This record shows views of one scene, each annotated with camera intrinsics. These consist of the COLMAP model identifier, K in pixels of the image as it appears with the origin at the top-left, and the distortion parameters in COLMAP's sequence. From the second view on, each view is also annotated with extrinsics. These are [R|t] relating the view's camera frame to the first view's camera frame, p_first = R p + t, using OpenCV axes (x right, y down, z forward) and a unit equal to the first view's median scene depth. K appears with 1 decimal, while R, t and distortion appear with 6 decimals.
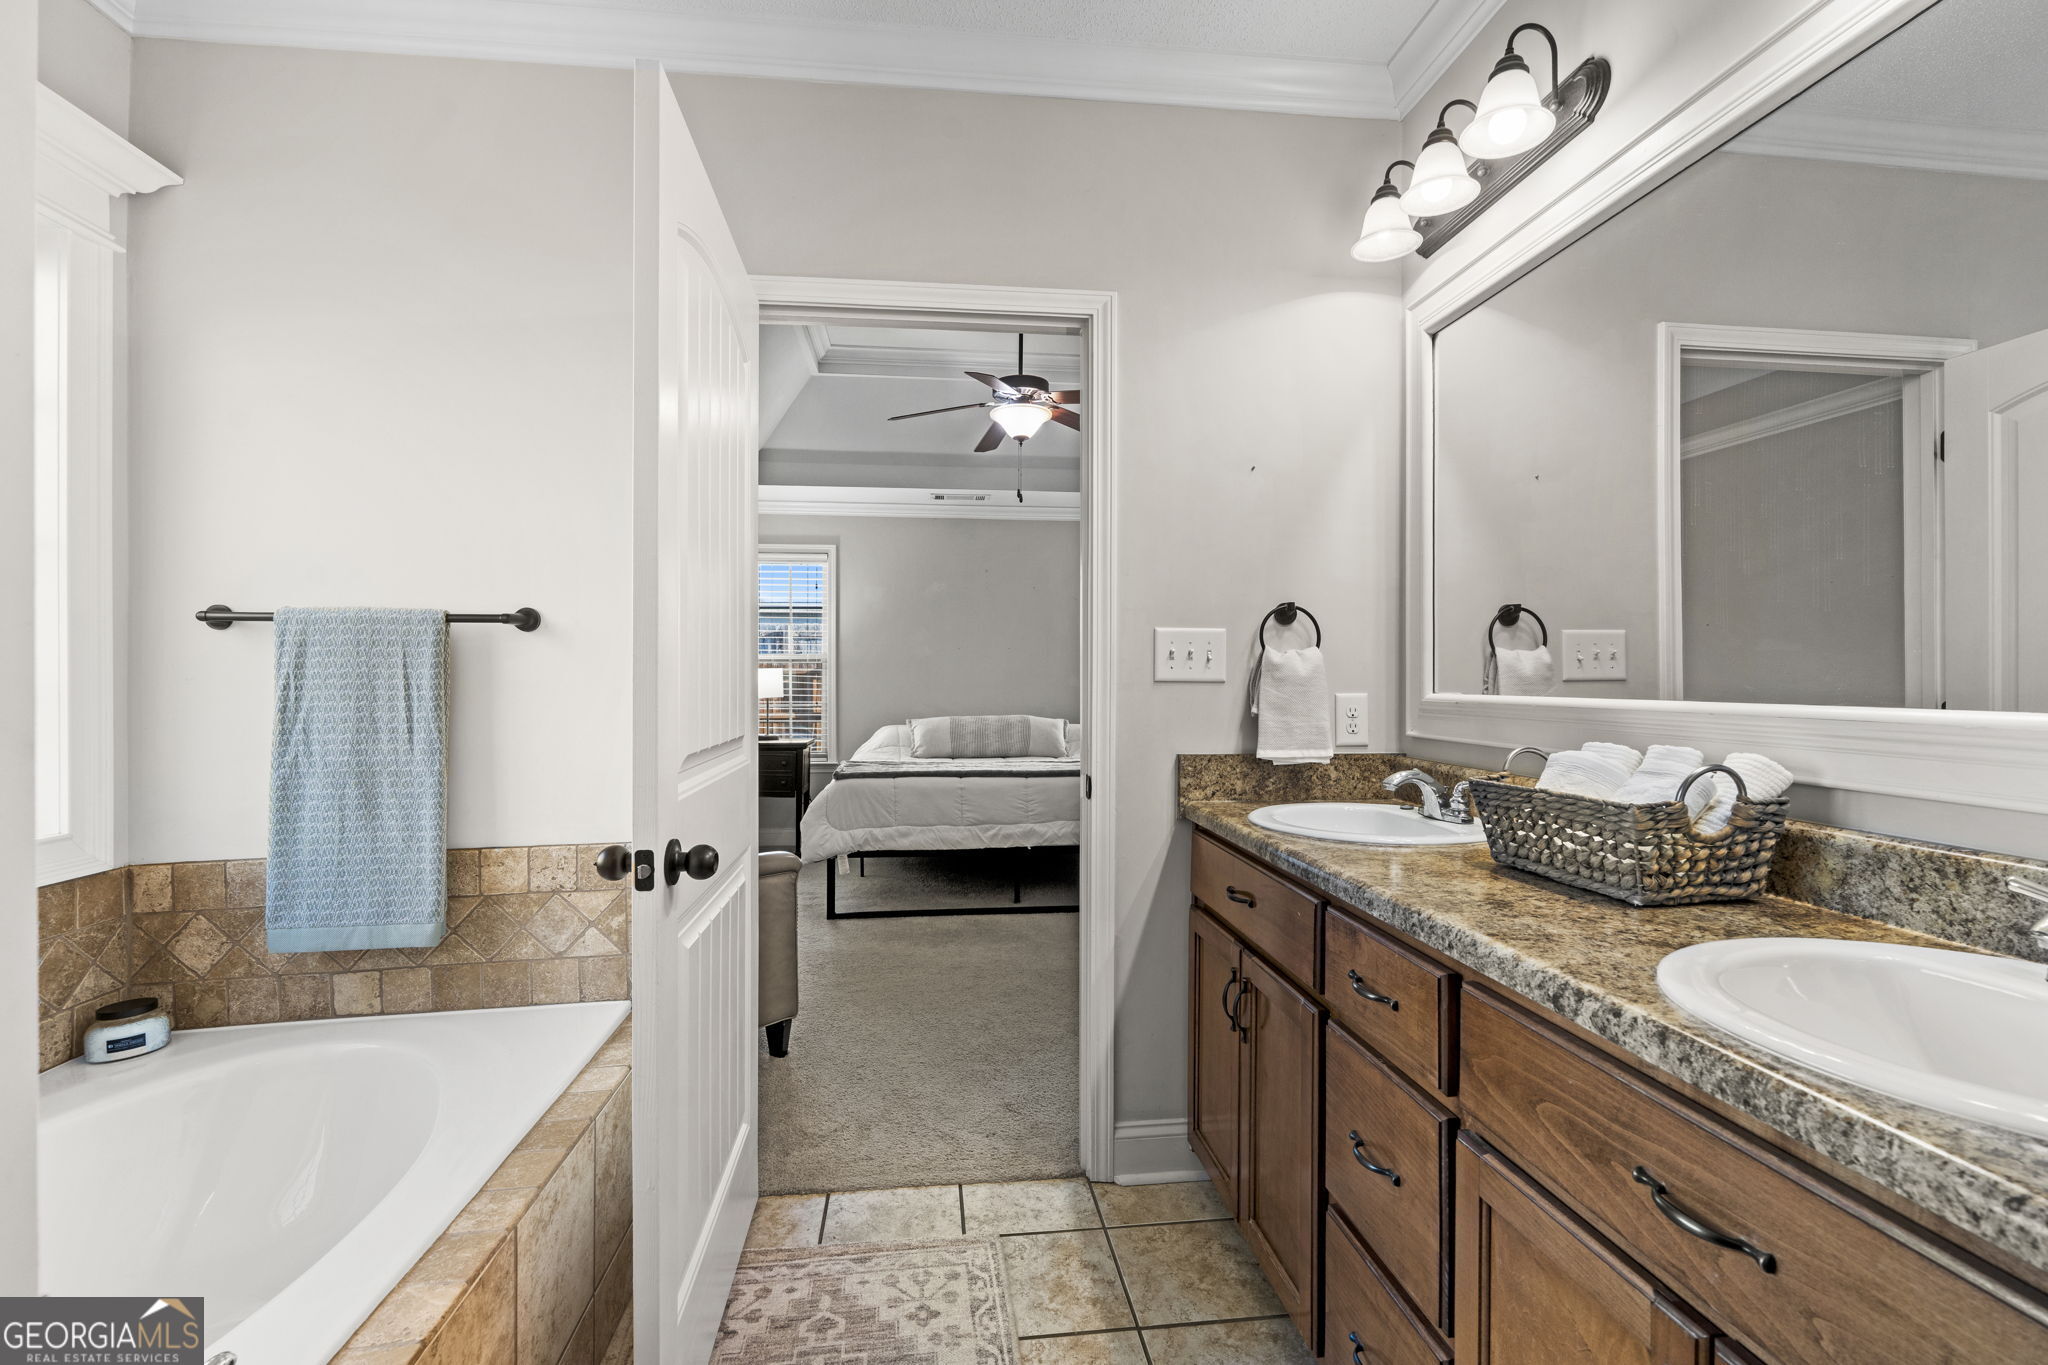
lens RADIAL K [[903.3, 0, 1023.4], [0, 903.3, 672.1], [0, 0, 1]] dist [-0.006317, 0.000828]
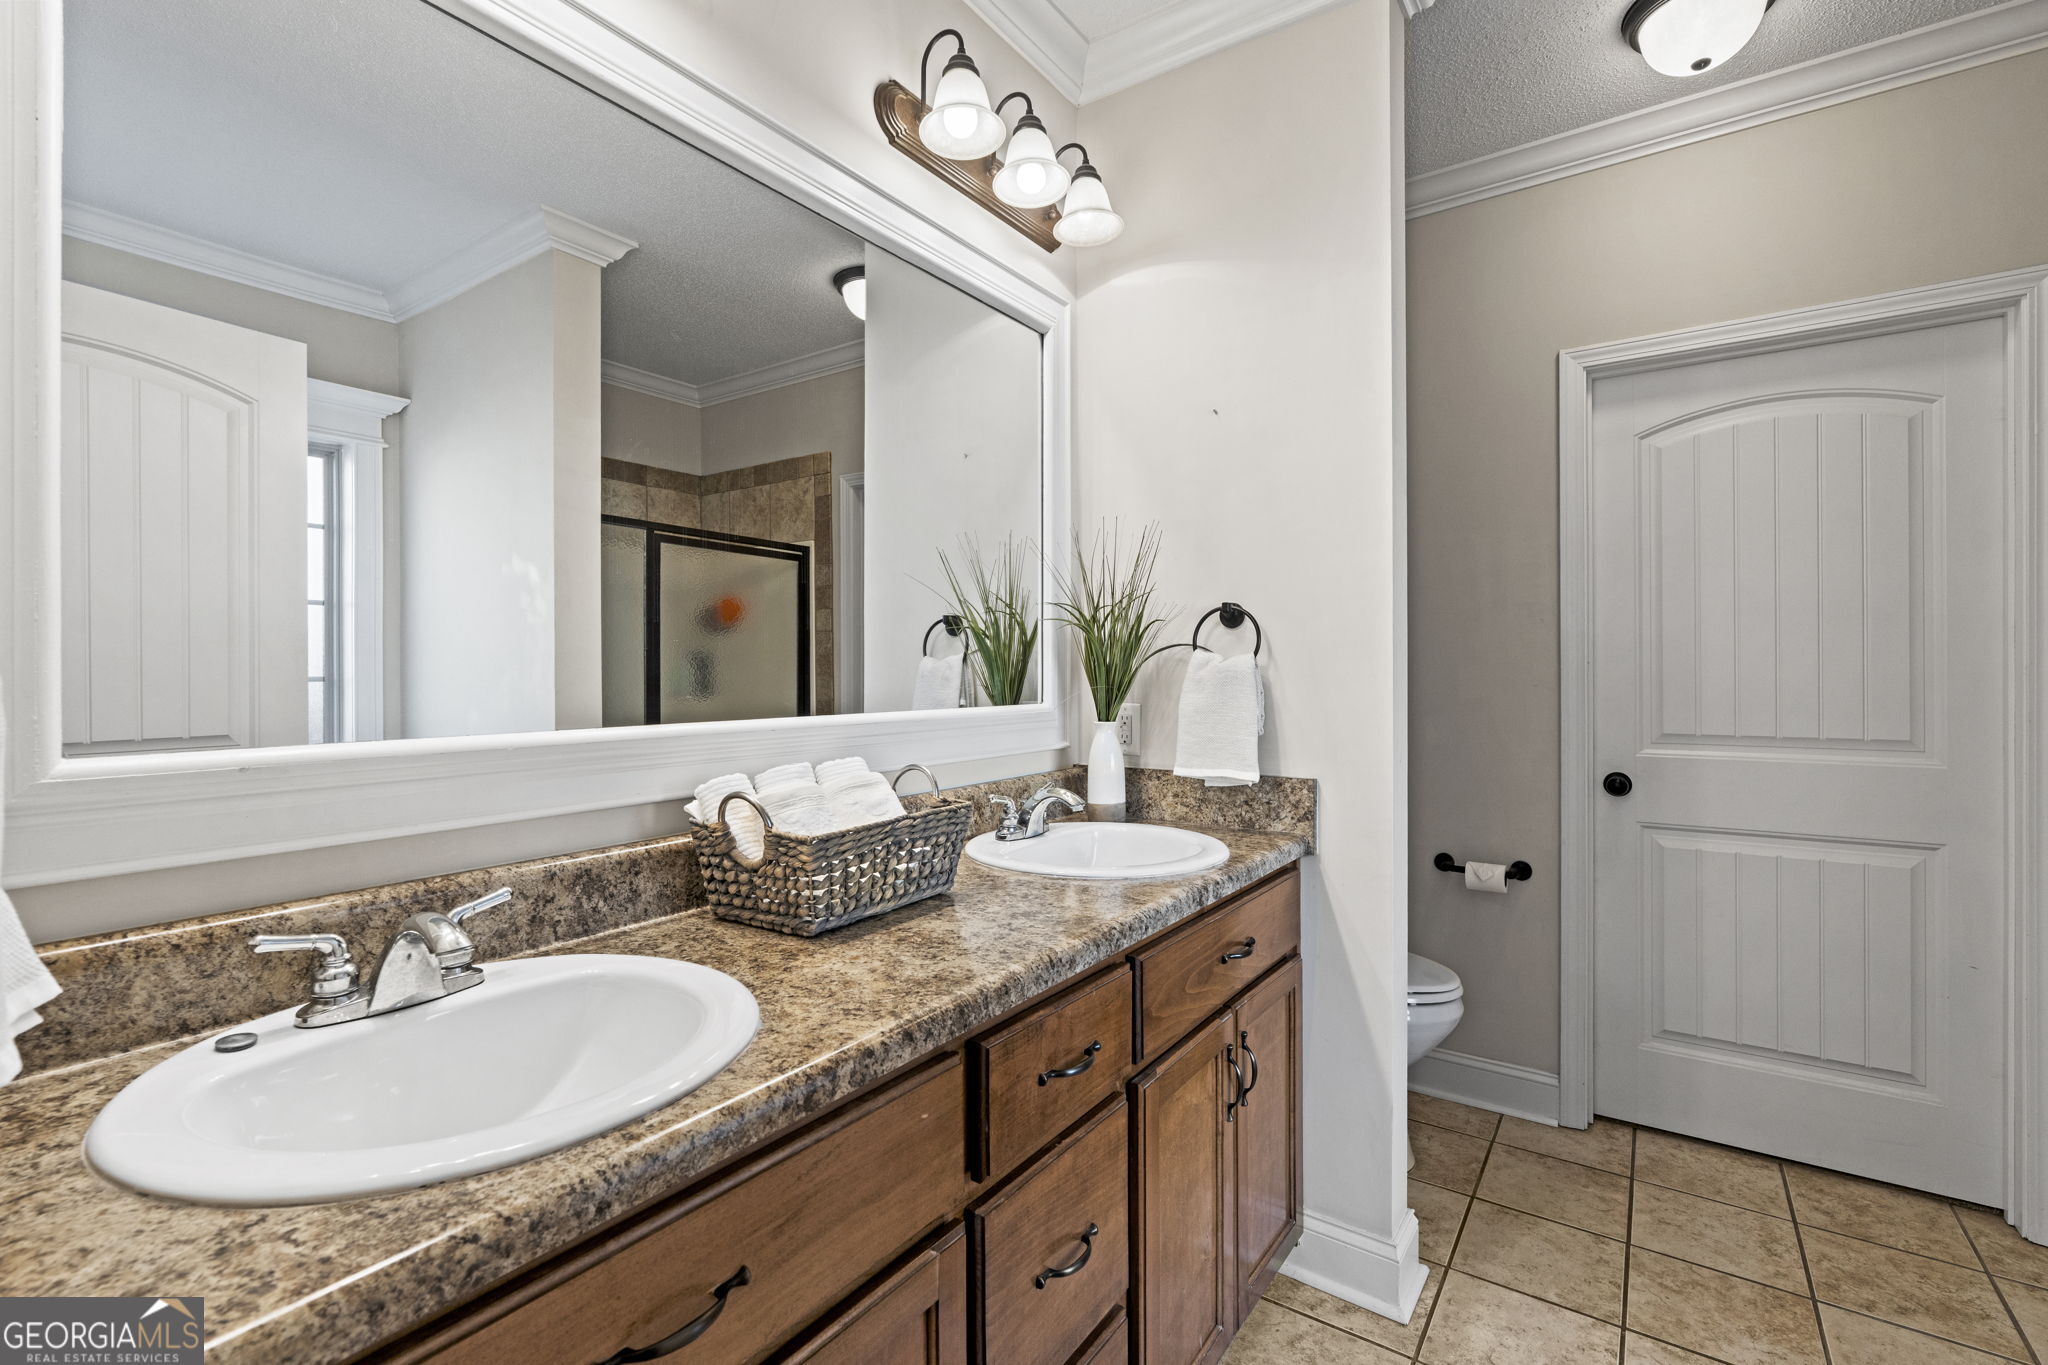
lens RADIAL K [[903.3, 0, 1023.4], [0, 903.3, 672.1], [0, 0, 1]] dist [-0.006317, 0.000828]
pose [[-0.745234, 0.009088, 0.666741, -0.092041], [0.007927, 0.999957, -0.004769, -0.012389], [-0.666756, 0.001731, -0.745274, 1.585929]]
